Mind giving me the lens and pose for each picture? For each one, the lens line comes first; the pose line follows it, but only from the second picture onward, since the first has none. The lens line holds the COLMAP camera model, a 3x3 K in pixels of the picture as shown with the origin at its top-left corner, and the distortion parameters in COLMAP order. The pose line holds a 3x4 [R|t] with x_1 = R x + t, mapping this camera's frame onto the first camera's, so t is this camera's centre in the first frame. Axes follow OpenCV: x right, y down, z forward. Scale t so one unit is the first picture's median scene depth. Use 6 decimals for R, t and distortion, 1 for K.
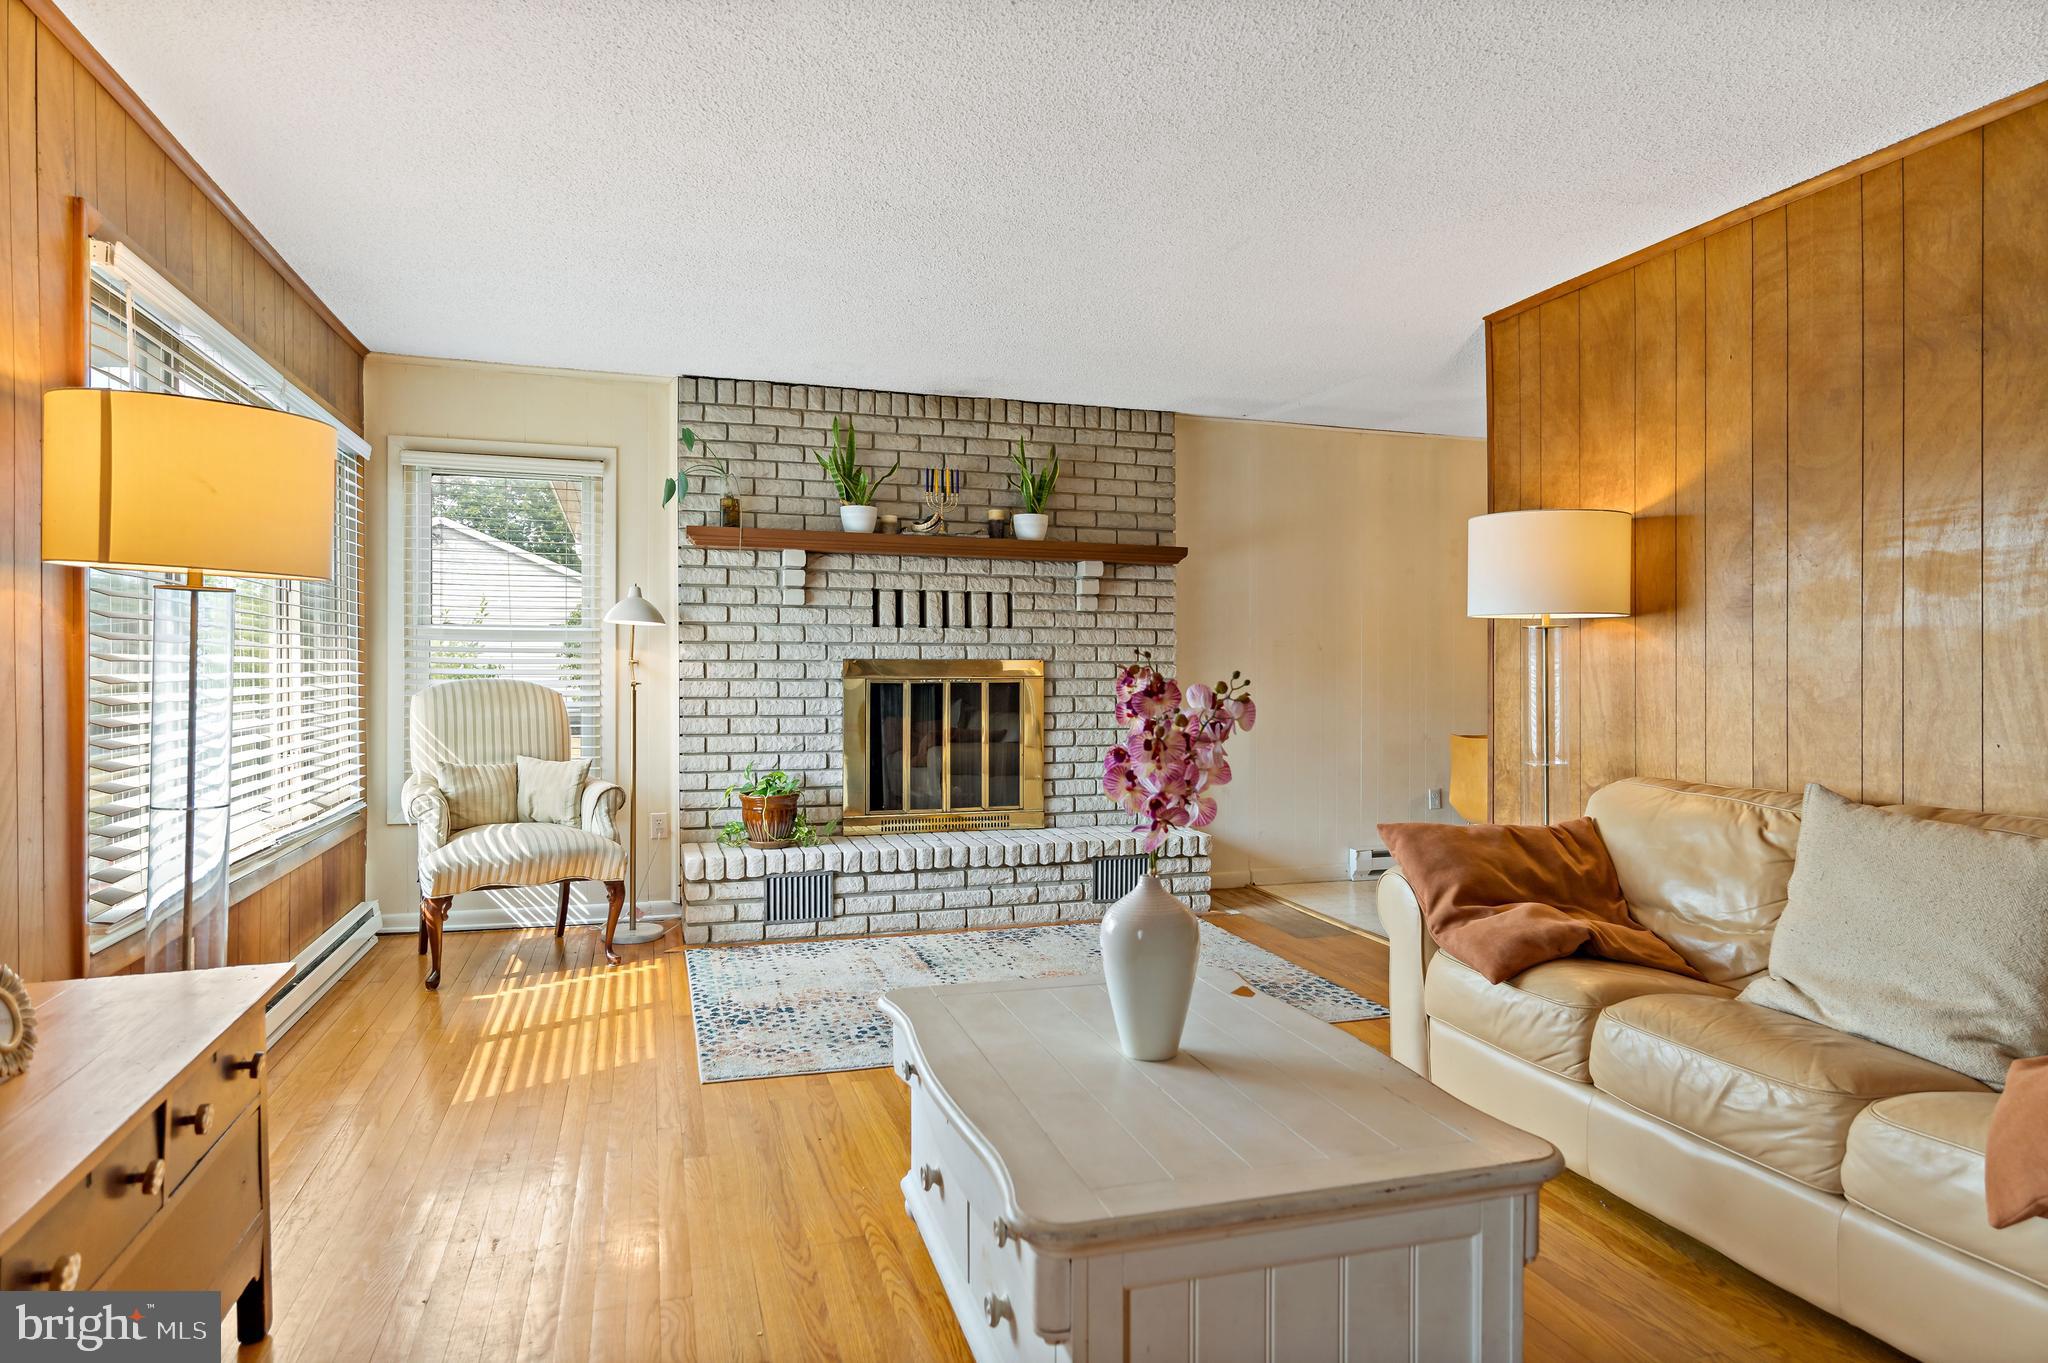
lens RADIAL K [[1249.0, 0, 1051.8], [0, 1249.0, 657.7], [0, 0, 1]] dist [-0.002254, 0.019785]
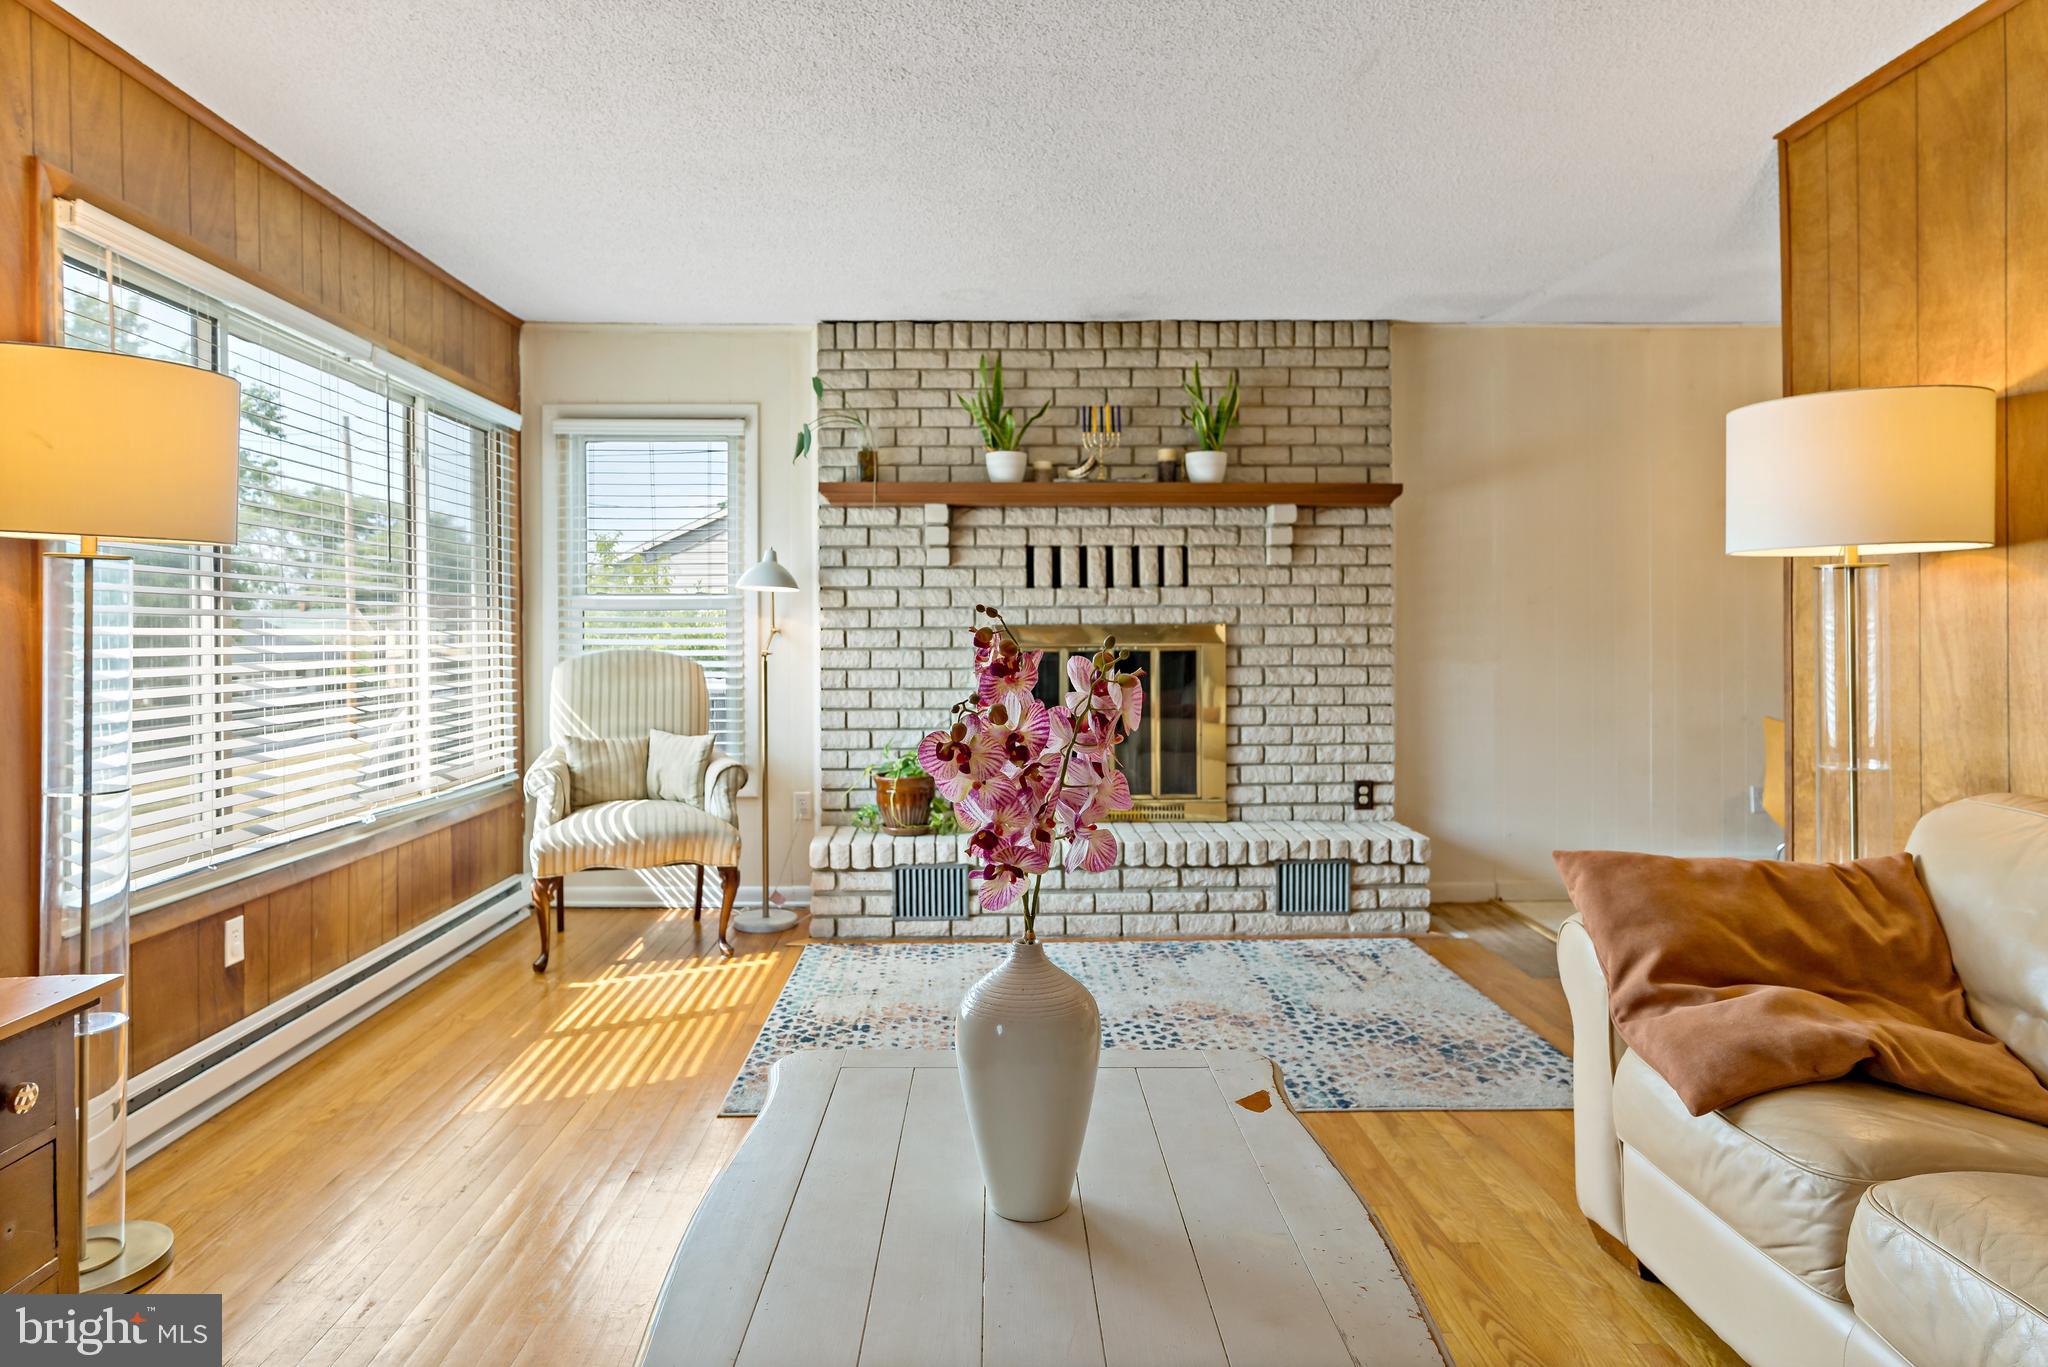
lens RADIAL K [[1254.0, 0, 1019.9], [0, 1254.0, 631.3], [0, 0, 1]] dist [-0.002095, 0.012242]
pose [[0.954851, -0.009622, -0.296928, 0.126899], [0.011370, 0.999927, 0.004161, 0.002171], [0.296866, -0.007350, 0.954891, 0.162227]]
